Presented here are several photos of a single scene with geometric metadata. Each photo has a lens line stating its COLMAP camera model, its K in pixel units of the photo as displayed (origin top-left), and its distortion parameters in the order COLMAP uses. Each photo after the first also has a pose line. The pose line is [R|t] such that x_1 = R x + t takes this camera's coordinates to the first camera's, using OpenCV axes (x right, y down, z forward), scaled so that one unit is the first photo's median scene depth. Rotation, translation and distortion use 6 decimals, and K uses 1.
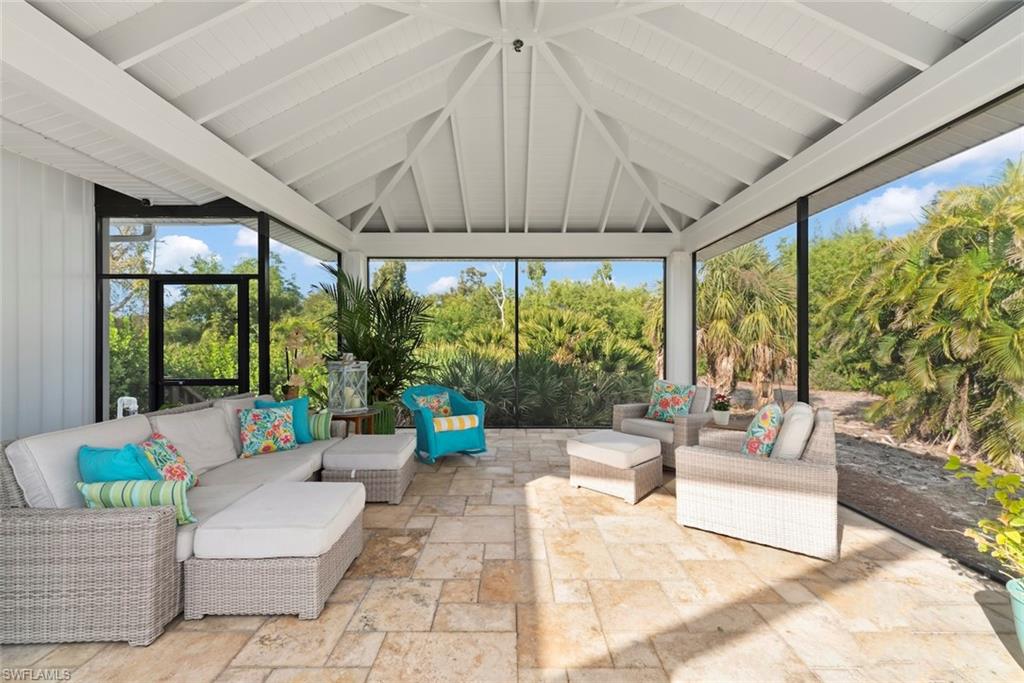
lens RADIAL K [[385.7, 0, 509.2], [0, 385.7, 344.1], [0, 0, 1]] dist [-0.000495, -0.000108]
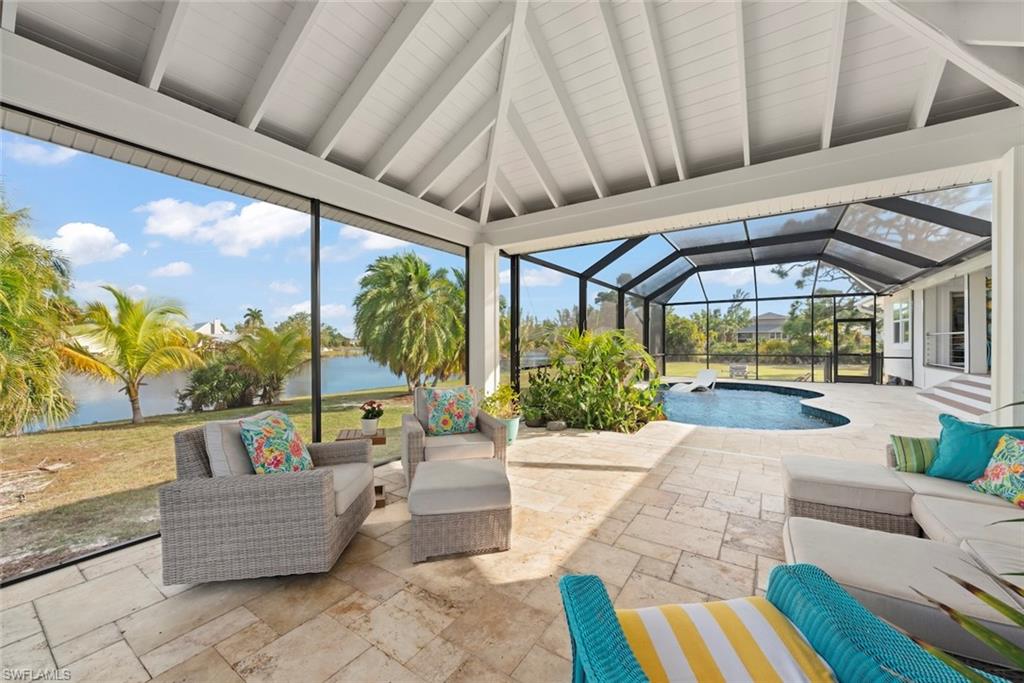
lens RADIAL K [[385.7, 0, 509.2], [0, 385.7, 344.1], [0, 0, 1]] dist [-0.000495, -0.000108]
pose [[-0.830417, 0.003490, 0.557131, -0.229570], [0.003164, 0.999994, -0.001548, -0.001619], [-0.557133, 0.000478, -0.830423, 1.588607]]
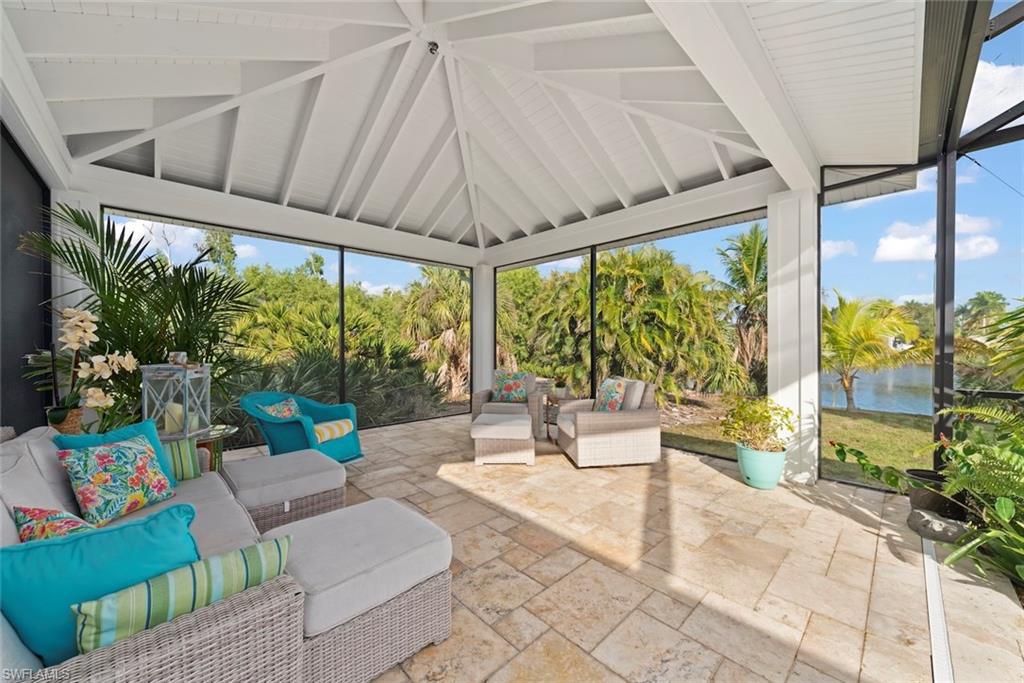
lens RADIAL K [[377.8, 0, 510.1], [0, 377.8, 344.2], [0, 0, 1]] dist [-0.000500, -0.000069]
pose [[0.727493, -0.002952, 0.686109, -0.525465], [0.000123, 0.999991, 0.004172, 0.008654], [-0.686115, -0.002951, 0.727487, 0.130135]]
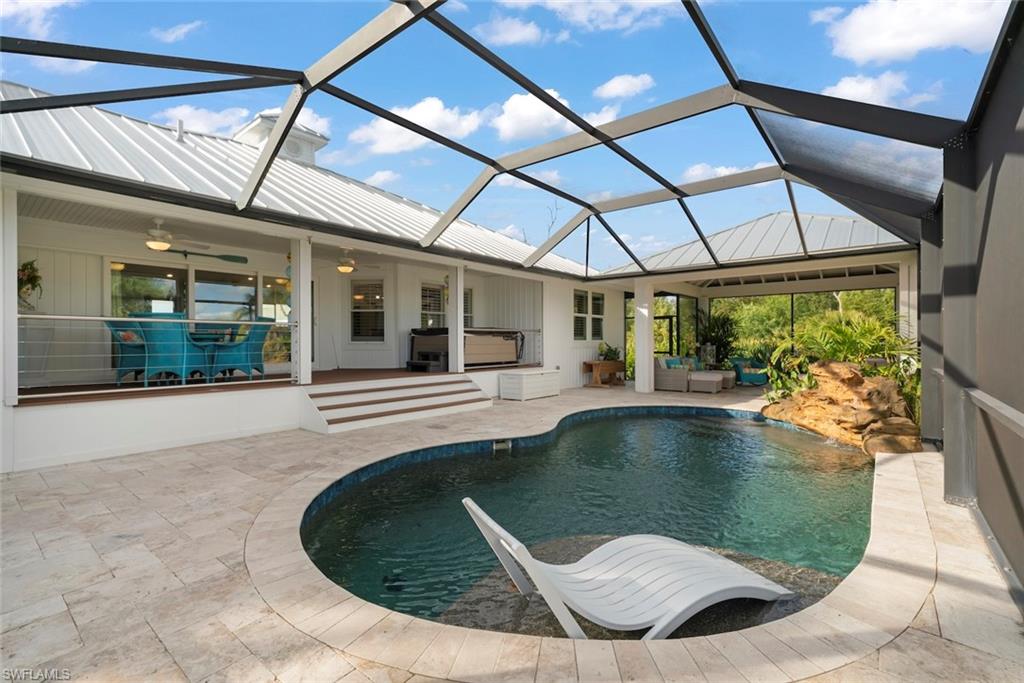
lens RADIAL K [[440.3, 0, 516.0], [0, 440.3, 340.7], [0, 0, 1]] dist [-0.001356, -0.000009]
pose [[0.772976, -0.007324, -0.634393, 0.582128], [0.006224, 0.999973, -0.003960, 0.016343], [0.634405, -0.000887, 0.773001, -2.611032]]
